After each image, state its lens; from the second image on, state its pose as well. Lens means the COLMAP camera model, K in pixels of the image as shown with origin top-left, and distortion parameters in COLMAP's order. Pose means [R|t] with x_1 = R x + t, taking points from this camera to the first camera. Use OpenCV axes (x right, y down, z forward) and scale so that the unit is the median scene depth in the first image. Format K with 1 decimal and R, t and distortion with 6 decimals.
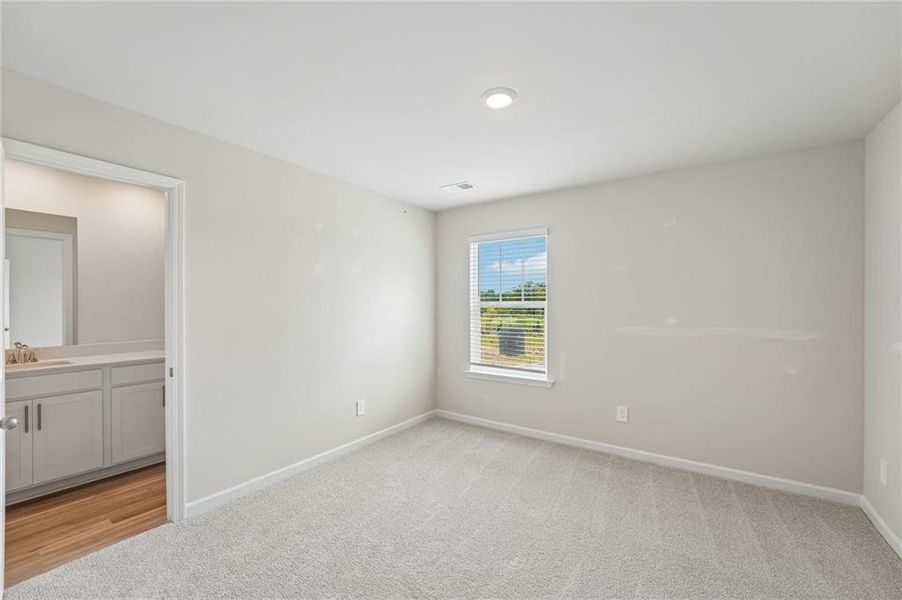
lens RADIAL K [[376.1, 0, 443.5], [0, 376.1, 304.2], [0, 0, 1]] dist [-0.003792, 0.000538]
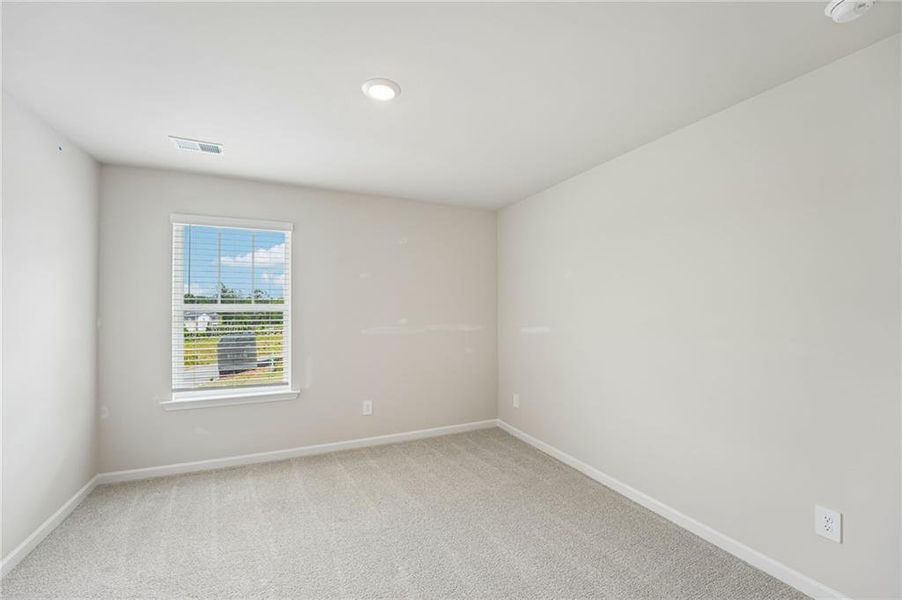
lens RADIAL K [[376.1, 0, 448.8], [0, 376.1, 303.0], [0, 0, 1]] dist [-0.003792, 0.000538]
pose [[0.509621, 0.007716, 0.860364, -0.309723], [-0.001125, 0.999965, -0.008301, -0.003935], [-0.860398, 0.003262, 0.509612, 0.207987]]
